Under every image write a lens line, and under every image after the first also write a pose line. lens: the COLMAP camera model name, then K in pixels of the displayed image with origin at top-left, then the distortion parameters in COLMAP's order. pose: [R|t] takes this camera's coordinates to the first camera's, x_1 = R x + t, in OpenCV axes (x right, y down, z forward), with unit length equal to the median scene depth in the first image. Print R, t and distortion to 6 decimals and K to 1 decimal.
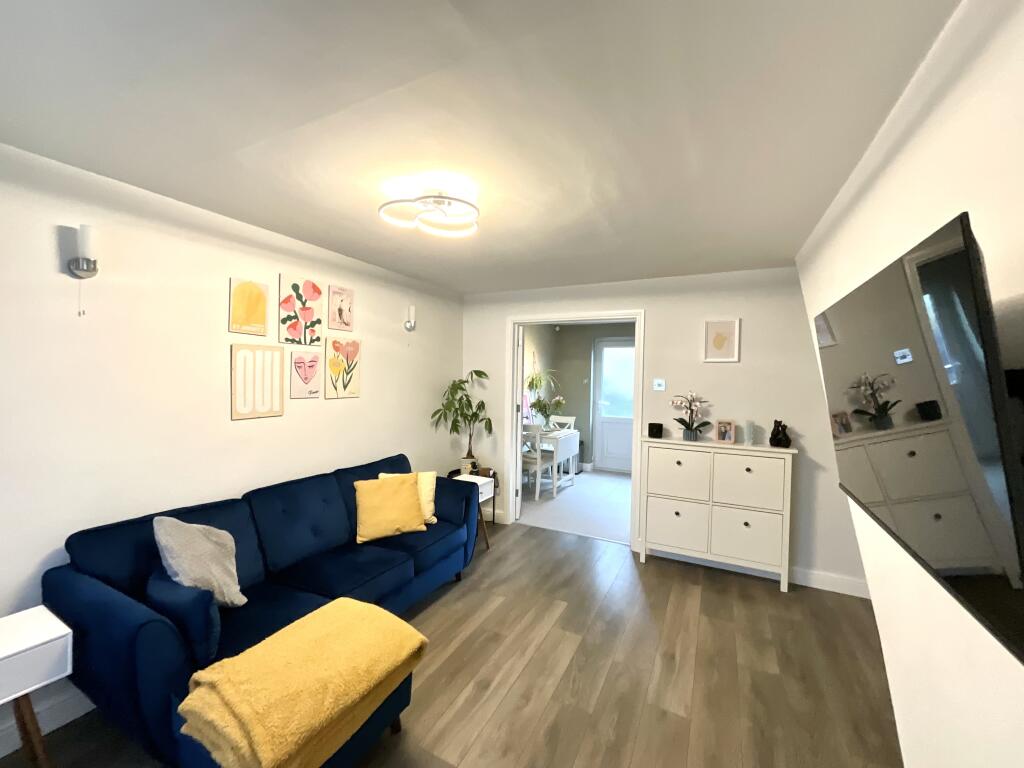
lens RADIAL K [[411.3, 0, 514.9], [0, 411.3, 383.6], [0, 0, 1]] dist [-0.004333, 0.001453]
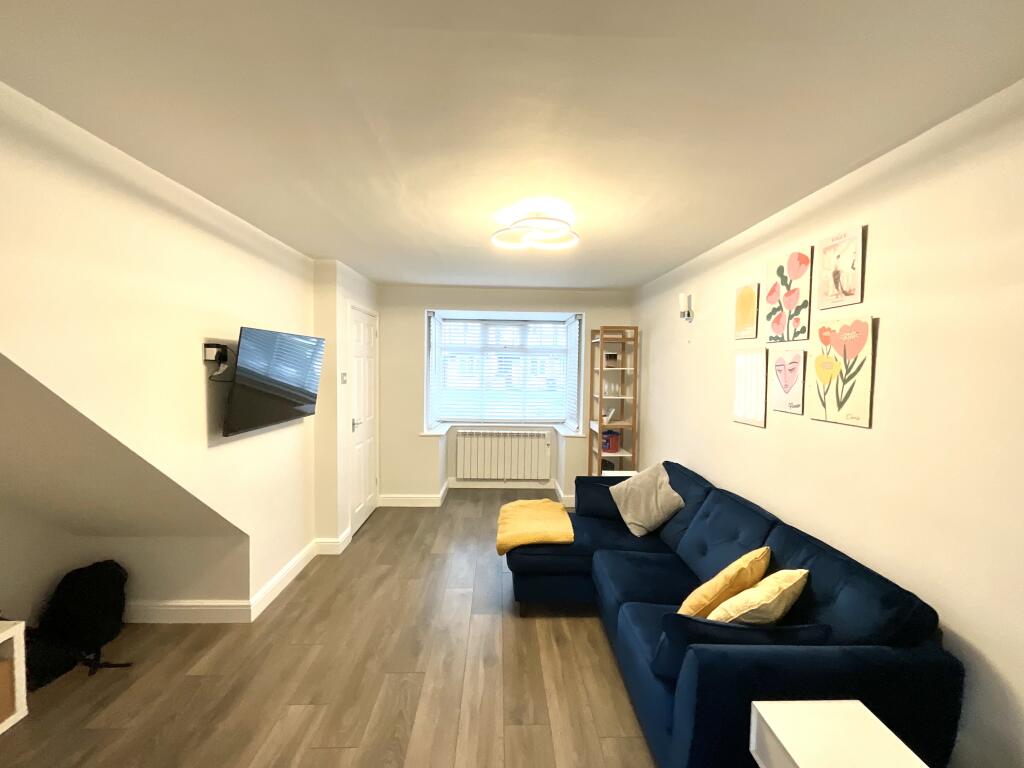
lens RADIAL K [[411.3, 0, 515.1], [0, 411.3, 383.1], [0, 0, 1]] dist [-0.004333, 0.001453]
pose [[-0.876228, -0.008304, -0.481826, 0.288751], [-0.036402, 0.998135, 0.048996, -0.036667], [0.480520, 0.060471, -0.874896, 1.427125]]
